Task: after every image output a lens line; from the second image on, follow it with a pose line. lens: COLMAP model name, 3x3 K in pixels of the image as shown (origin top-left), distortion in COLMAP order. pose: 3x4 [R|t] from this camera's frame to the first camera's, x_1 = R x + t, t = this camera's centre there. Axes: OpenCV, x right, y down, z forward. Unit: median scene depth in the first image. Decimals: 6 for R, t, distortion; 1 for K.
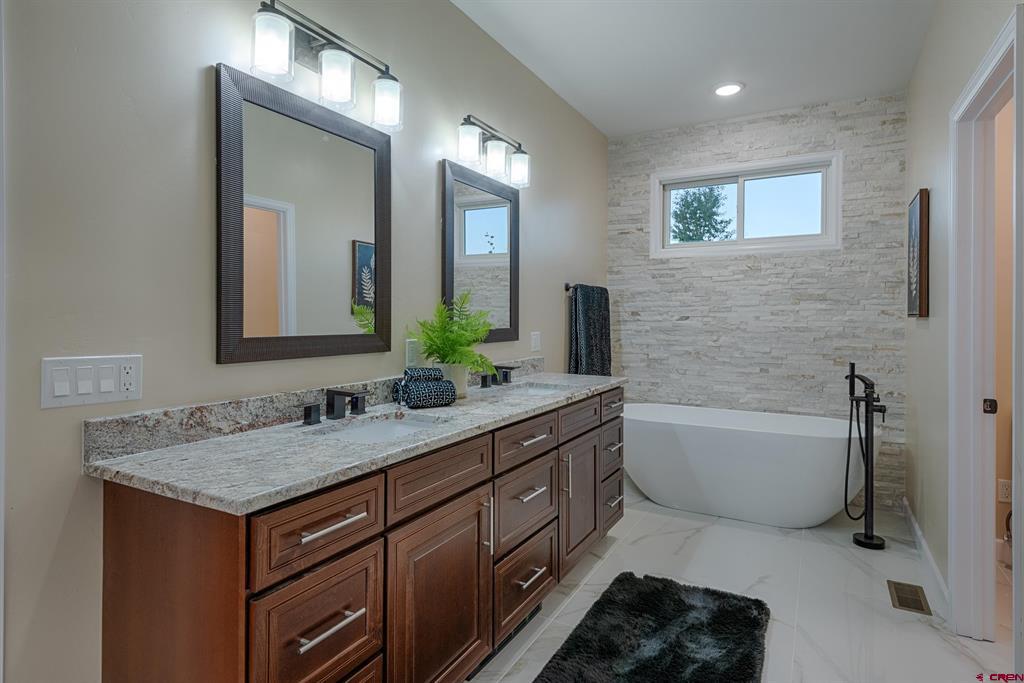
lens RADIAL K [[527.2, 0, 518.4], [0, 527.2, 320.0], [0, 0, 1]] dist [0.024882, -0.014940]
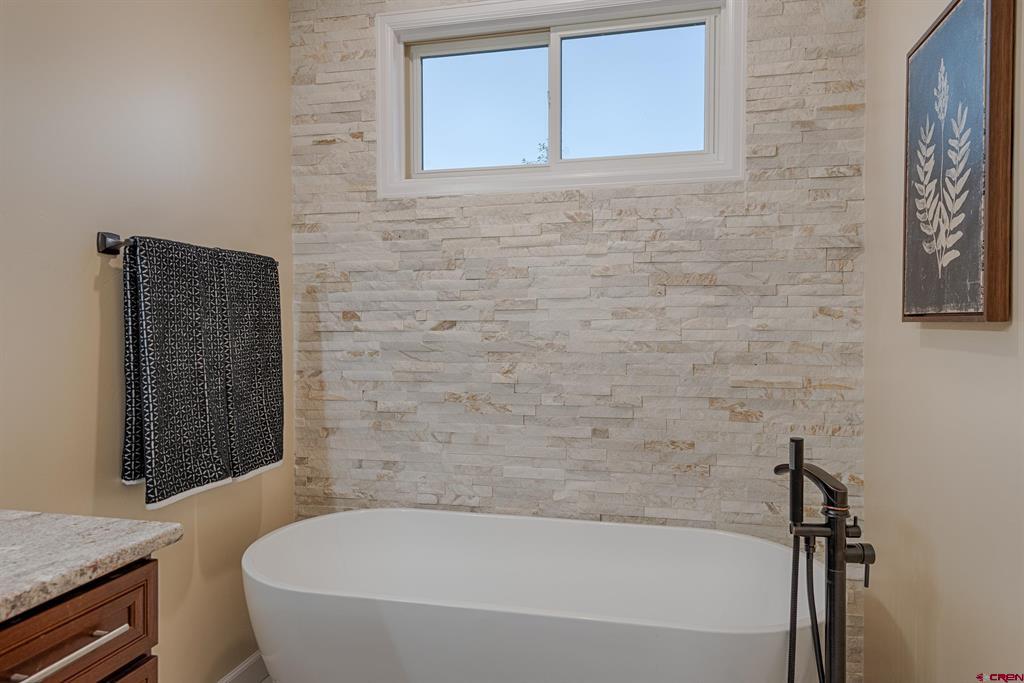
lens RADIAL K [[614.5, 0, 511.5], [0, 614.5, 336.2], [0, 0, 1]] dist [0.018760, -0.010312]
pose [[0.963818, -0.012742, 0.266256, 0.245340], [0.007272, 0.999742, 0.021519, -0.005088], [-0.266462, -0.018804, 0.963662, 0.498122]]
